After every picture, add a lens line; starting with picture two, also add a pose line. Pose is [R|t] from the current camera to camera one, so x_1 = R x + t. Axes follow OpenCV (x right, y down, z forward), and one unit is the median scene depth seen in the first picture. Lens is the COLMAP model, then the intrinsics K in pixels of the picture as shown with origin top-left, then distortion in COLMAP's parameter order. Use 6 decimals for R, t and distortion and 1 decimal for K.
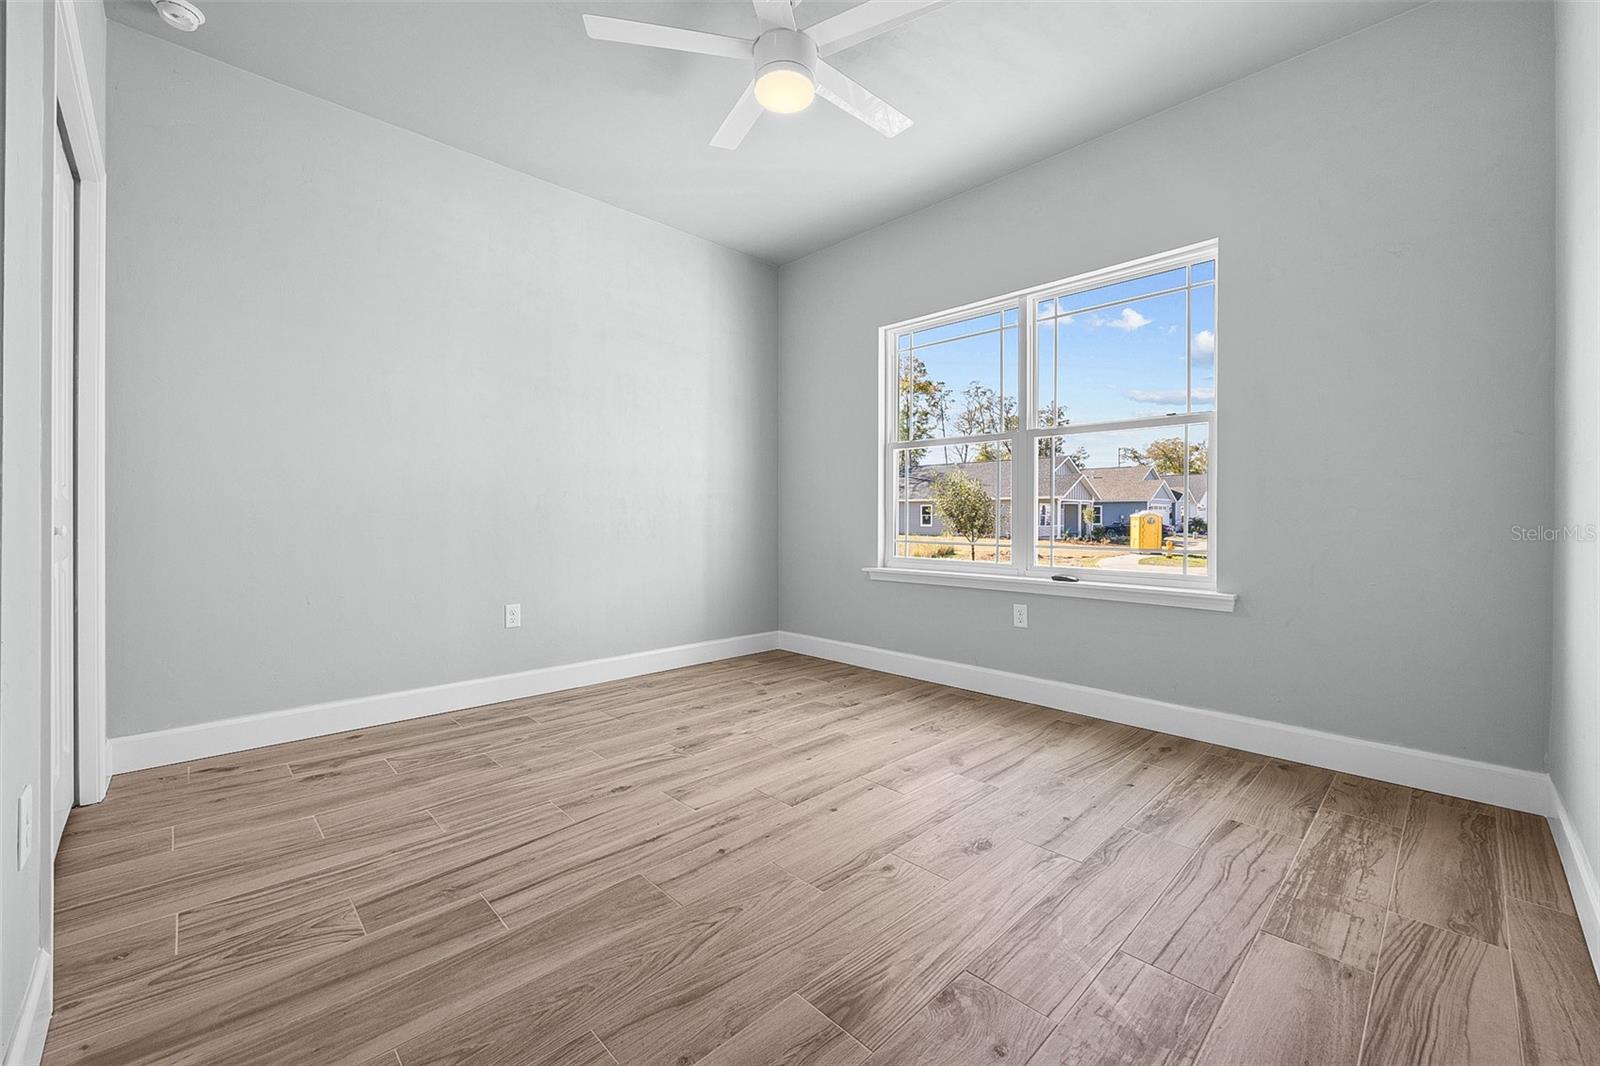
lens RADIAL K [[637.9, 0, 798.0], [0, 637.9, 521.7], [0, 0, 1]] dist [-0.006782, 0.000192]
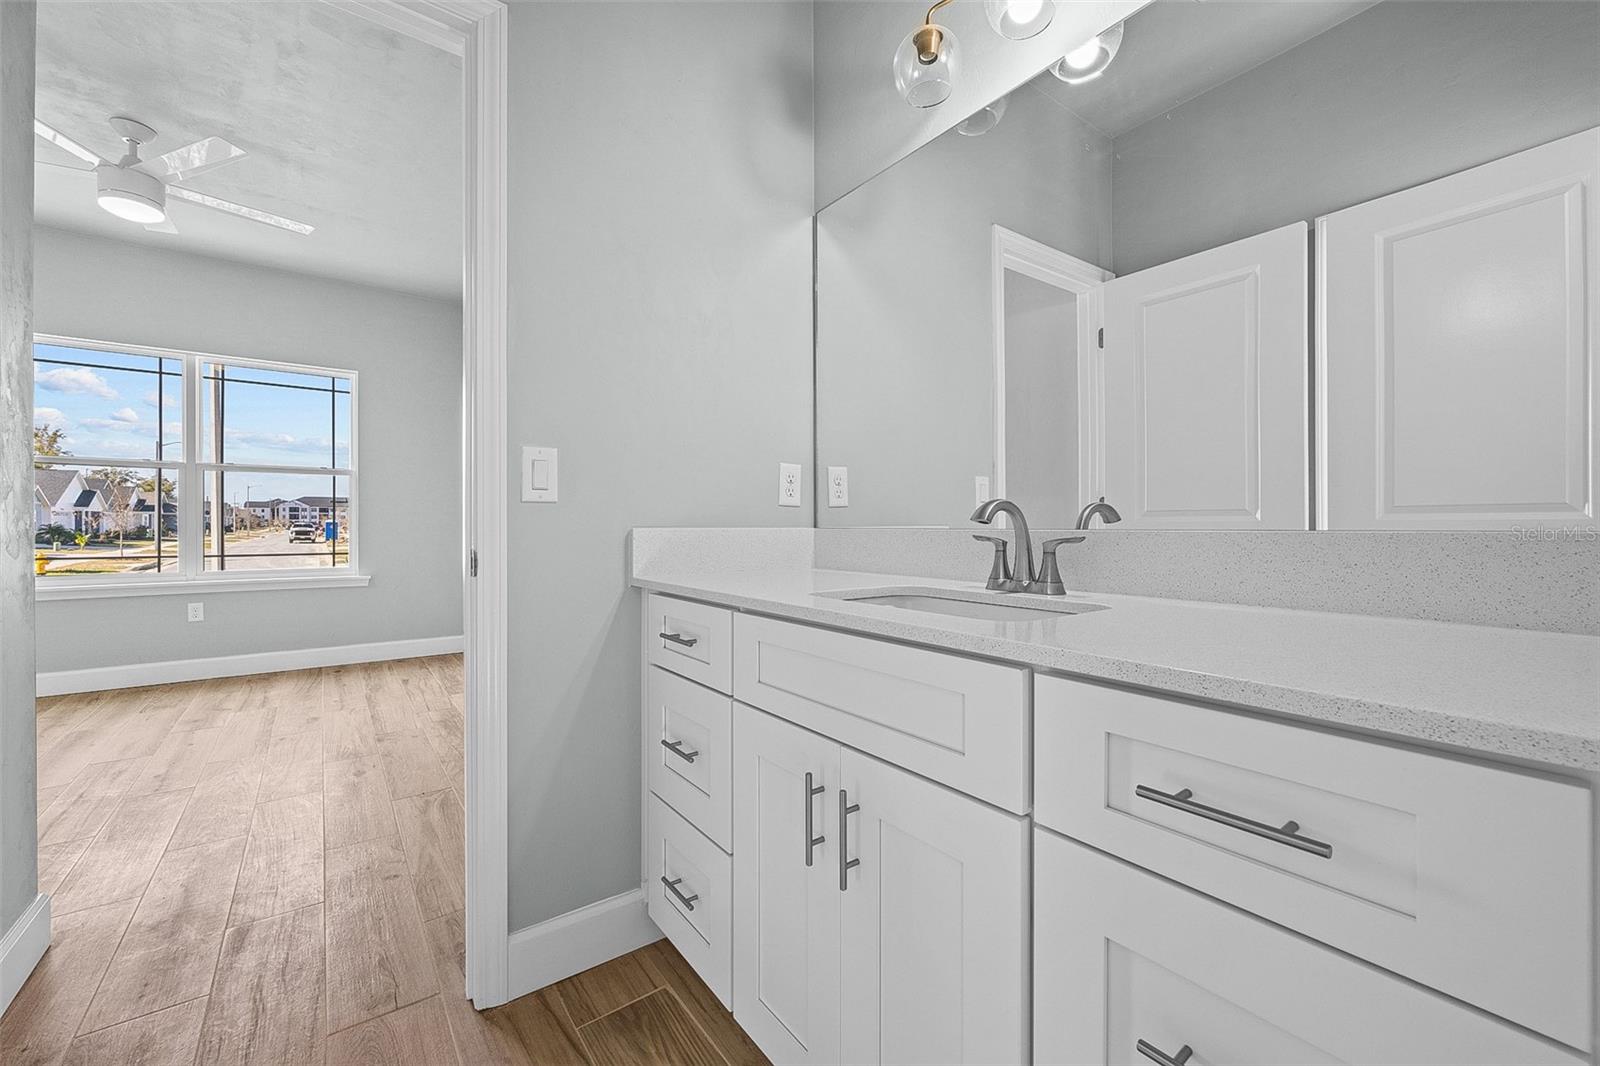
lens RADIAL K [[637.9, 0, 798.0], [0, 637.9, 521.7], [0, 0, 1]] dist [-0.006782, 0.000192]
pose [[0.122024, 0.003164, 0.992522, -0.882206], [0.001773, 0.999993, -0.003406, -0.027707], [-0.992526, 0.002175, 0.122017, -0.386056]]
